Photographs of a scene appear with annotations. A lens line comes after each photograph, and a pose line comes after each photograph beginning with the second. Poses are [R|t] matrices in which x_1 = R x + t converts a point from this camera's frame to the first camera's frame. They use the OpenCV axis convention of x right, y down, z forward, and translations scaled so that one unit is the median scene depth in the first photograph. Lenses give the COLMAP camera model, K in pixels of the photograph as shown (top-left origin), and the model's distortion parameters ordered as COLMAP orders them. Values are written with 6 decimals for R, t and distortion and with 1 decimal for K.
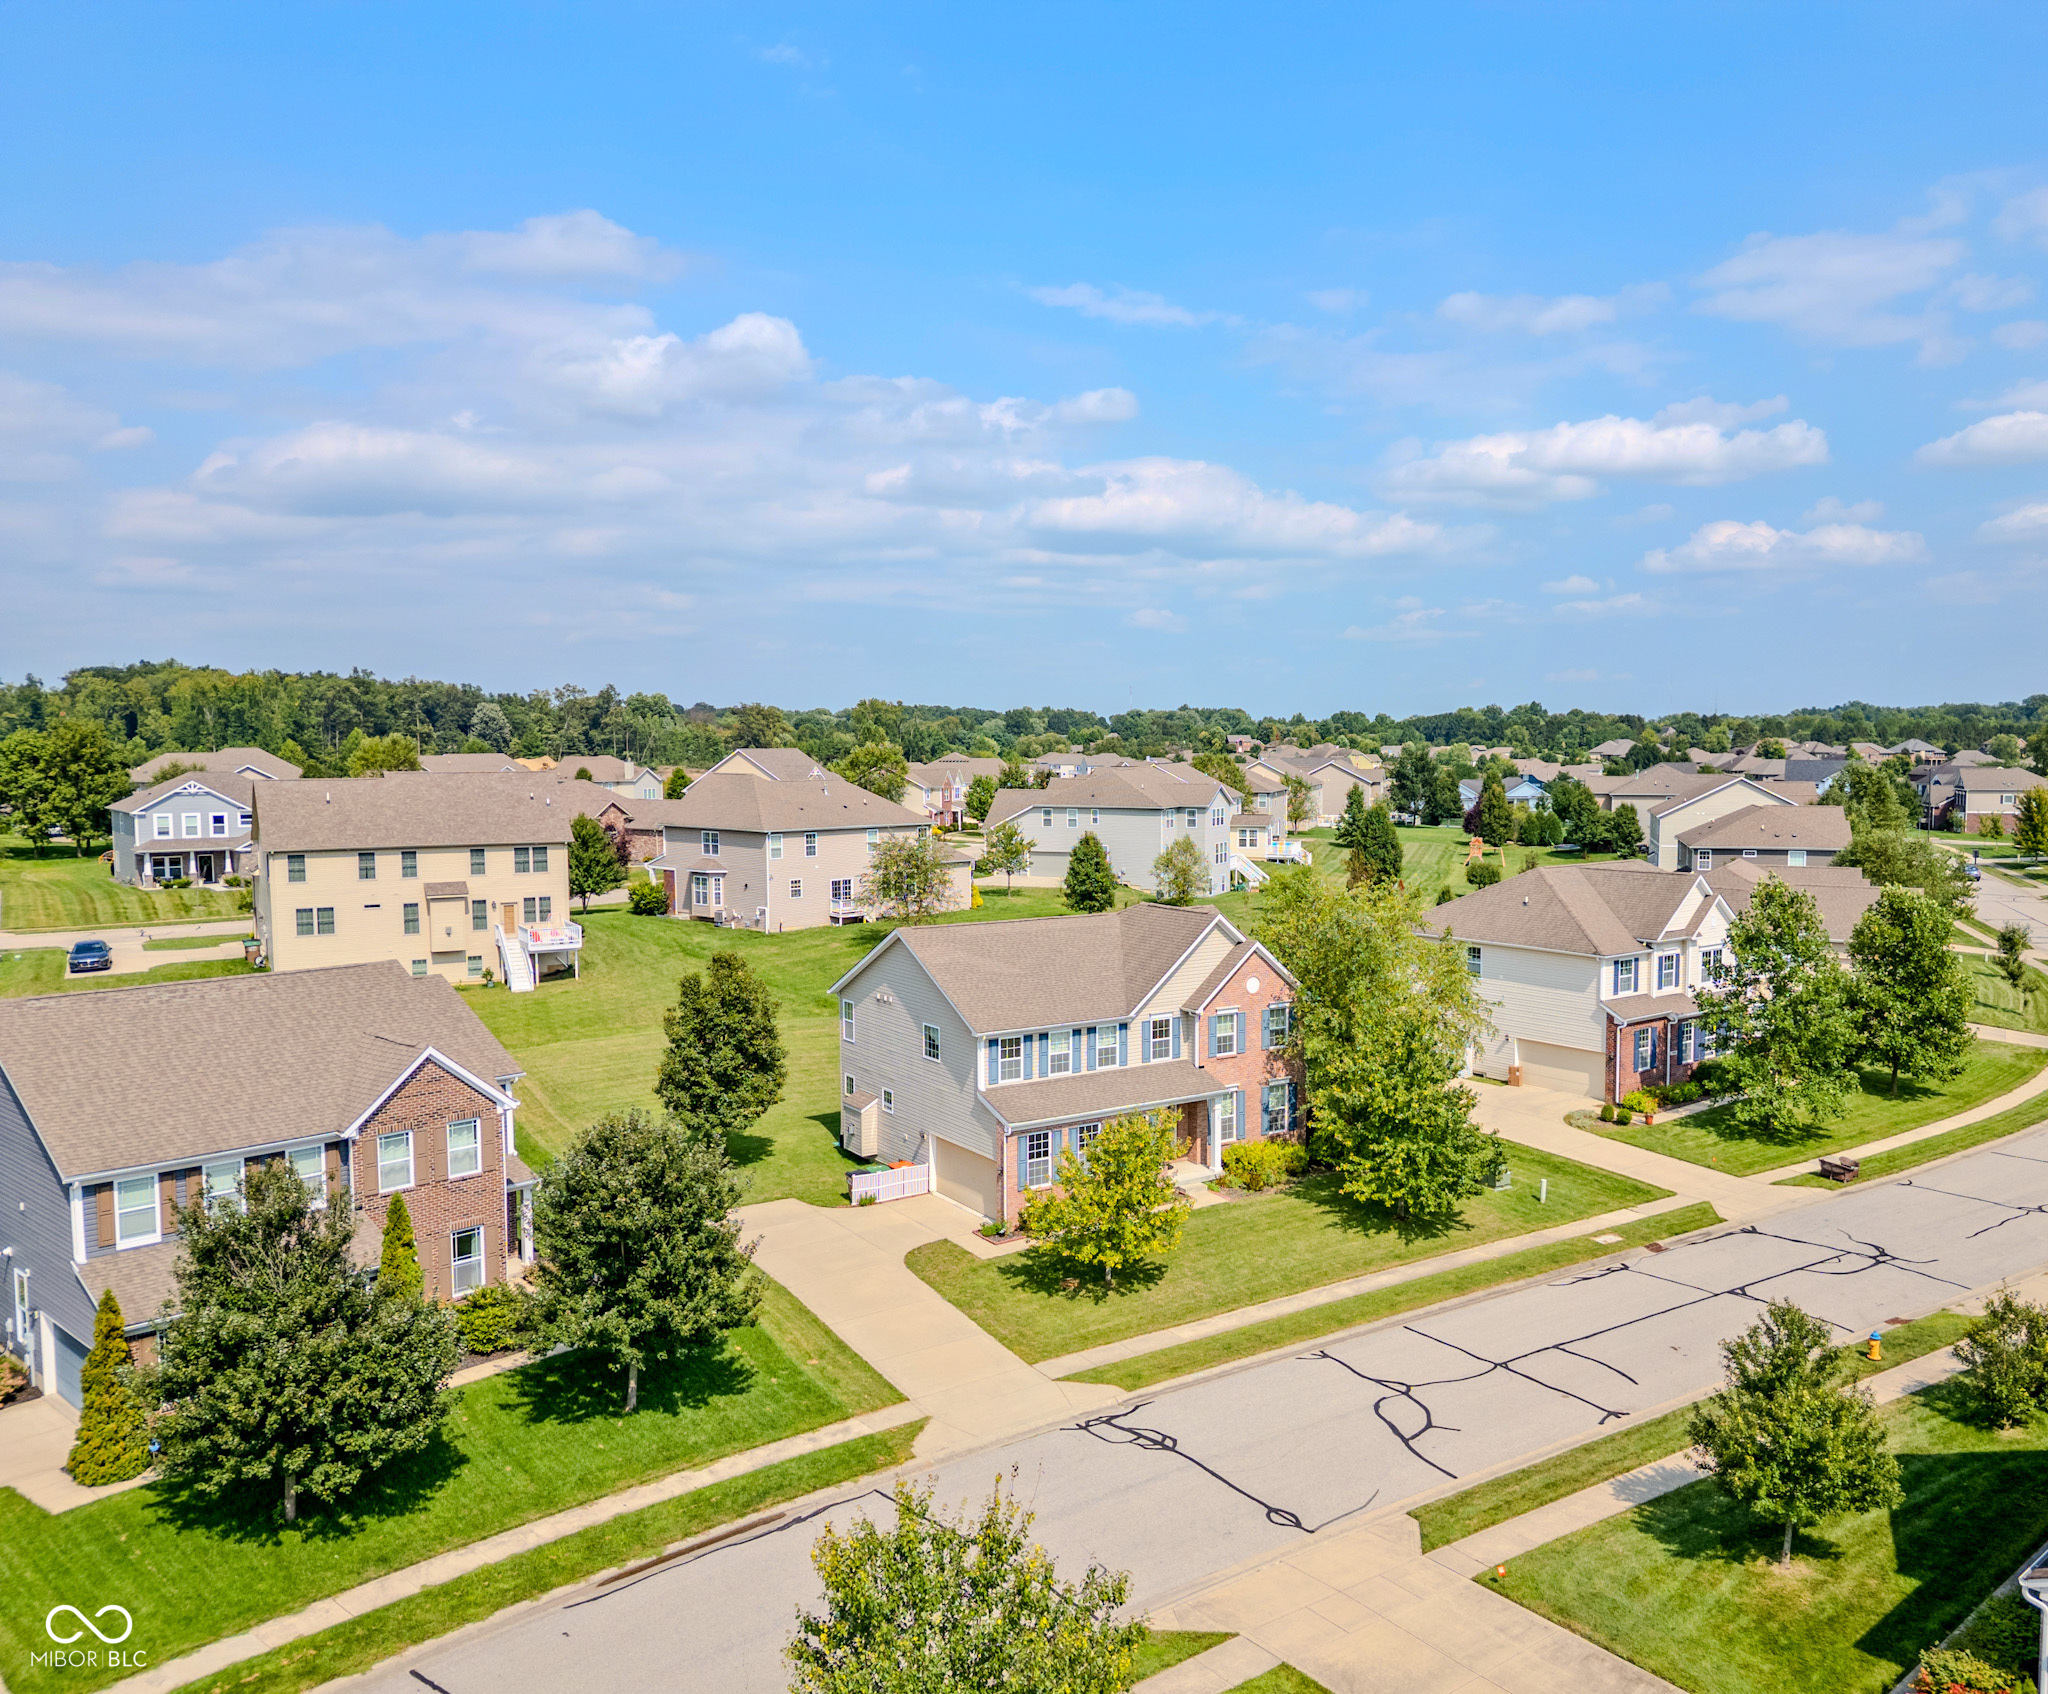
lens RADIAL K [[1597.0, 0, 1165.7], [0, 1597.0, 910.4], [0, 0, 1]] dist [0.171592, -0.000771]
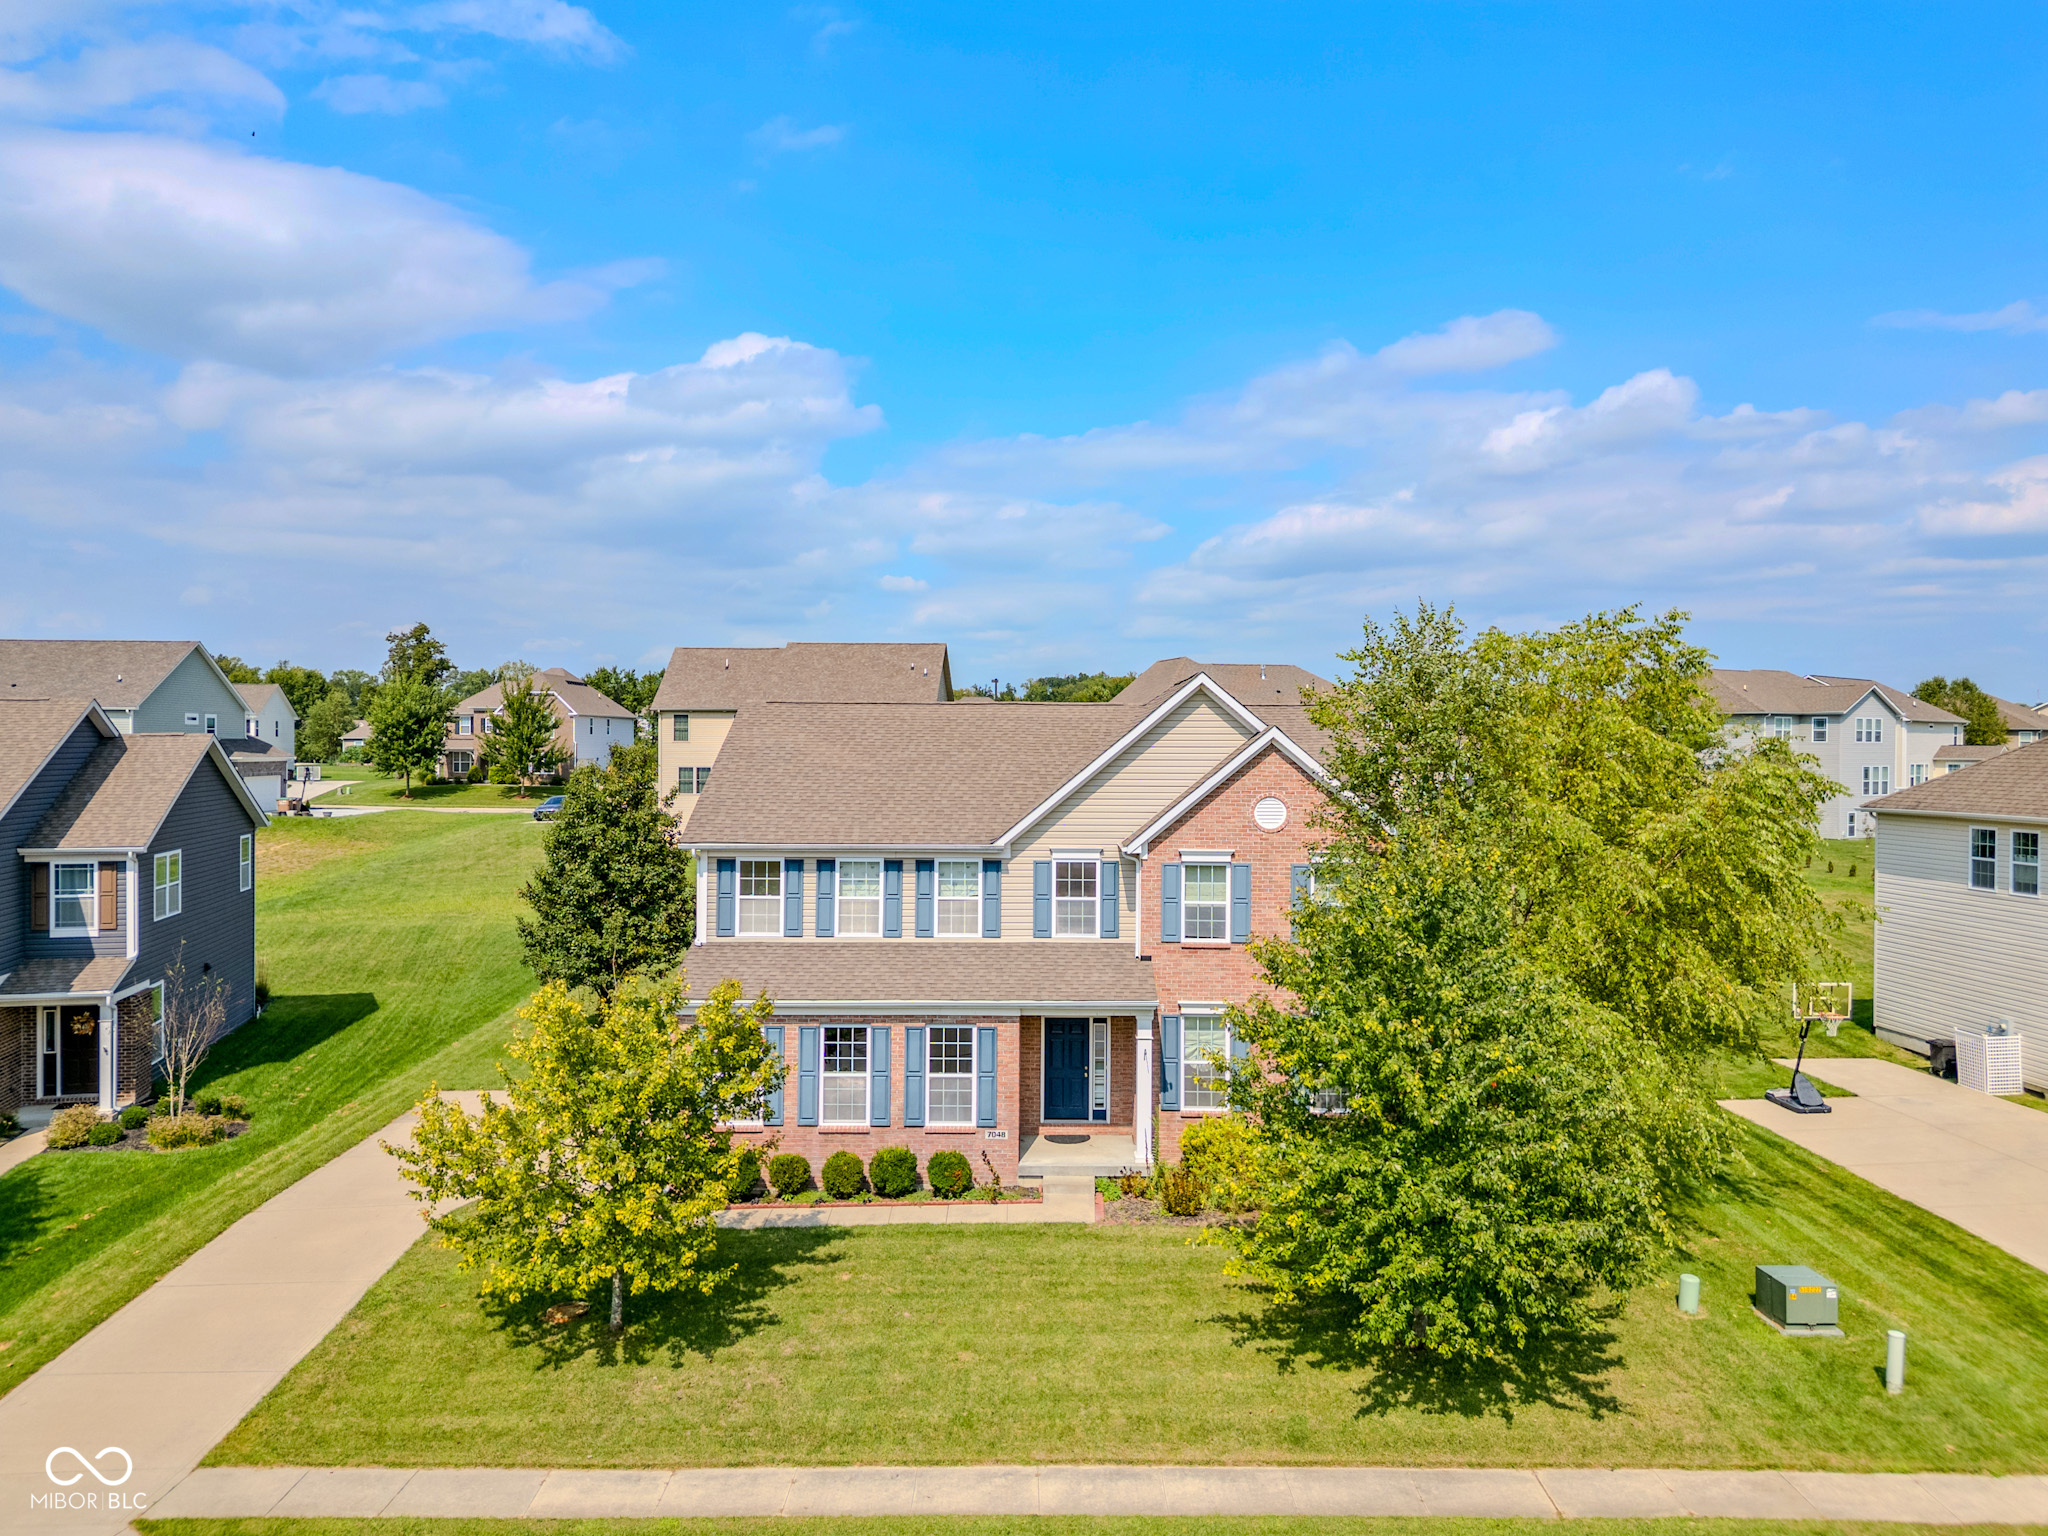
lens RADIAL K [[1432.9, 0, 1024.0], [0, 1432.9, 768.0], [0, 0, 1]] dist [0.104387, -0.098114]
pose [[0.807705, 0.009557, -0.589509, 0.285031], [-0.064906, 0.995233, -0.072795, 0.077012], [0.586003, 0.097059, 0.804475, 0.623373]]
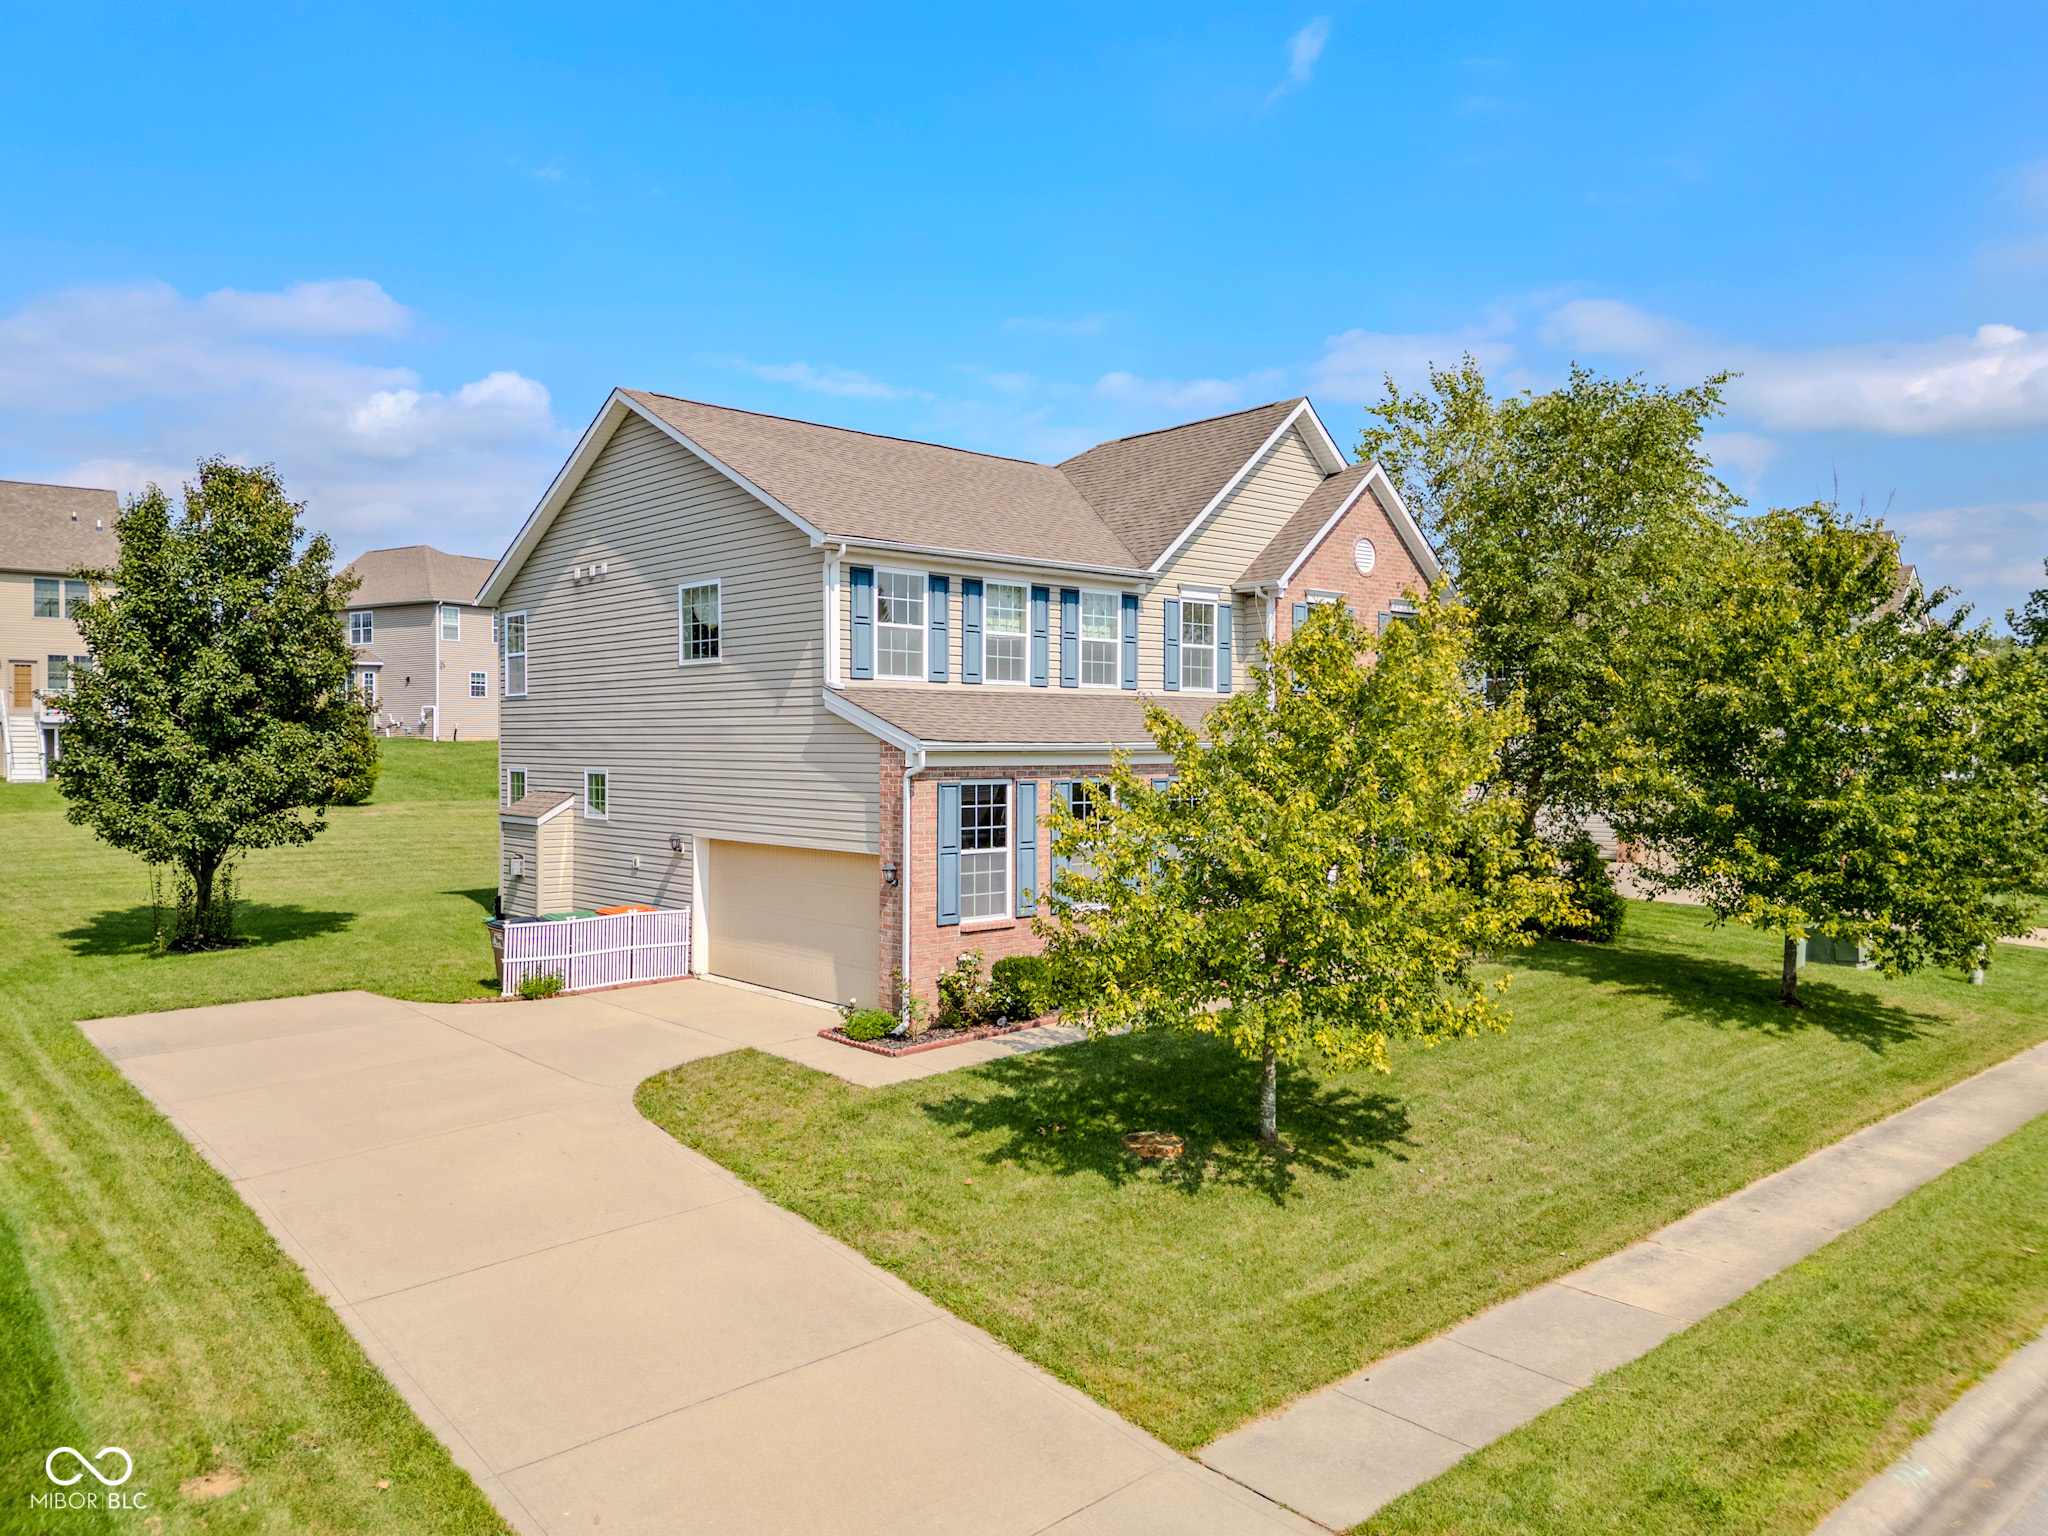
lens RADIAL K [[1432.9, 0, 1024.0], [0, 1432.9, 768.0], [0, 0, 1]] dist [0.104387, -0.098114]
pose [[0.994193, 0.000100, 0.107616, -0.103627], [0.008751, 0.996613, -0.081773, 0.158062], [-0.107259, 0.082240, 0.990824, 0.624812]]
